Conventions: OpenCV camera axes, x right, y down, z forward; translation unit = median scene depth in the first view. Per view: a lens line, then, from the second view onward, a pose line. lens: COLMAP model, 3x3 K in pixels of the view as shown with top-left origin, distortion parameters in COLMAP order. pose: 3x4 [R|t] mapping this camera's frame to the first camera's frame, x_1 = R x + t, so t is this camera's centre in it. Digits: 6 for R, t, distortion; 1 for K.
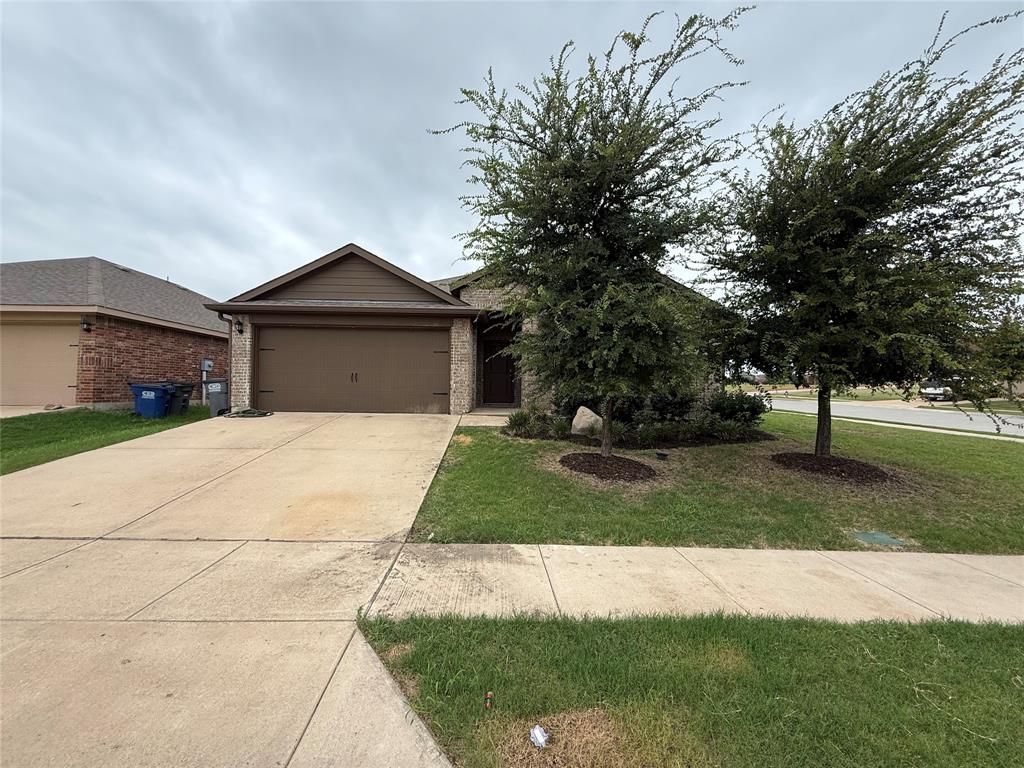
lens RADIAL K [[408.4, 0, 508.0], [0, 408.4, 381.5], [0, 0, 1]] dist [0.008887, -0.000013]
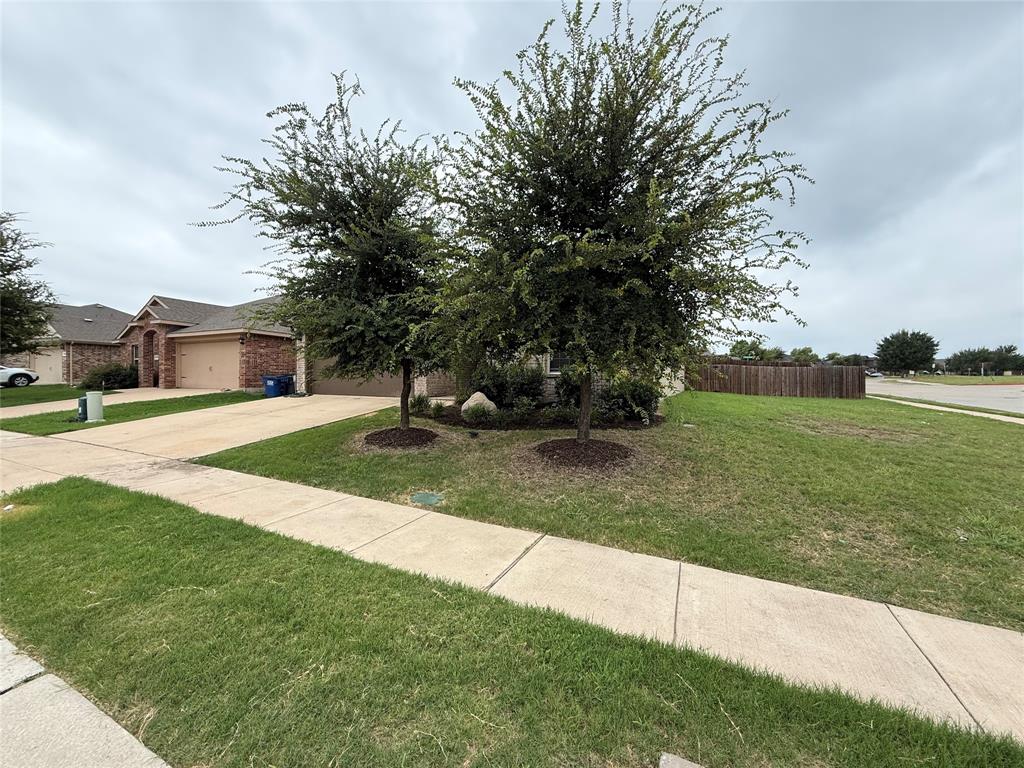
lens RADIAL K [[408.4, 0, 510.3], [0, 408.4, 383.2], [0, 0, 1]] dist [0.008887, -0.000013]
pose [[0.891107, 0.000965, -0.453792, 0.672357], [0.006566, 0.999866, 0.015021, 0.017059], [0.453746, -0.016365, 0.890981, 0.034628]]
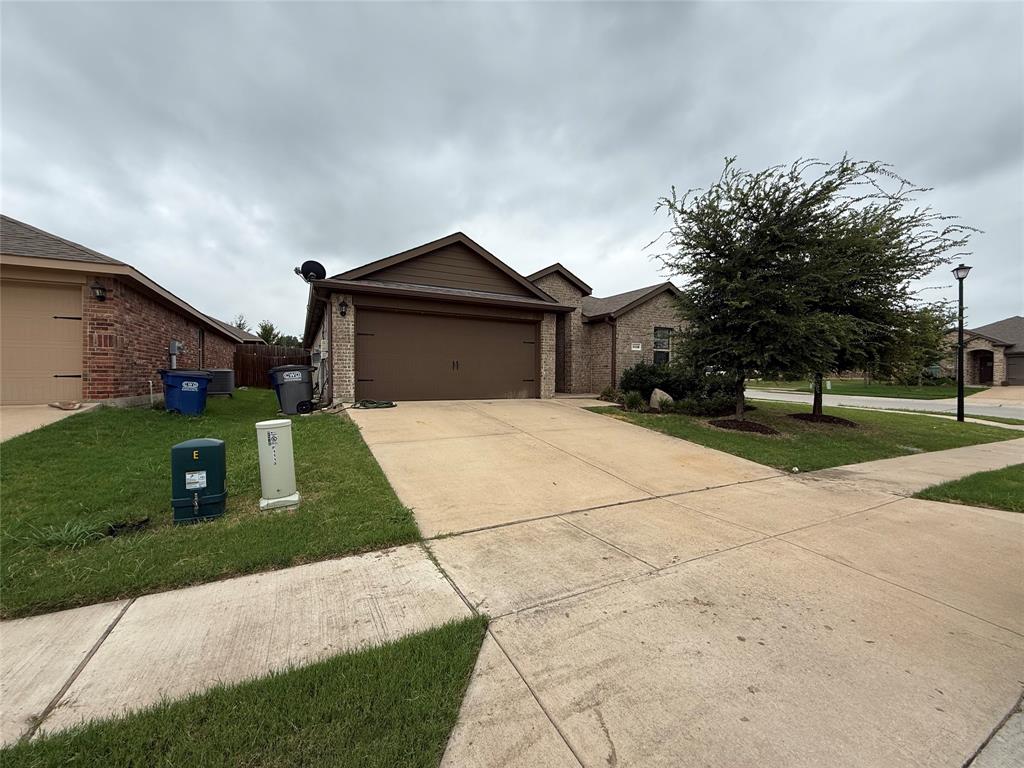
lens RADIAL K [[408.4, 0, 512.9], [0, 408.4, 381.8], [0, 0, 1]] dist [0.008887, -0.000013]
pose [[0.893502, -0.014127, 0.448837, -0.715991], [-0.003357, 0.999267, 0.038134, -0.008315], [-0.449047, -0.035579, 0.892799, 0.030872]]
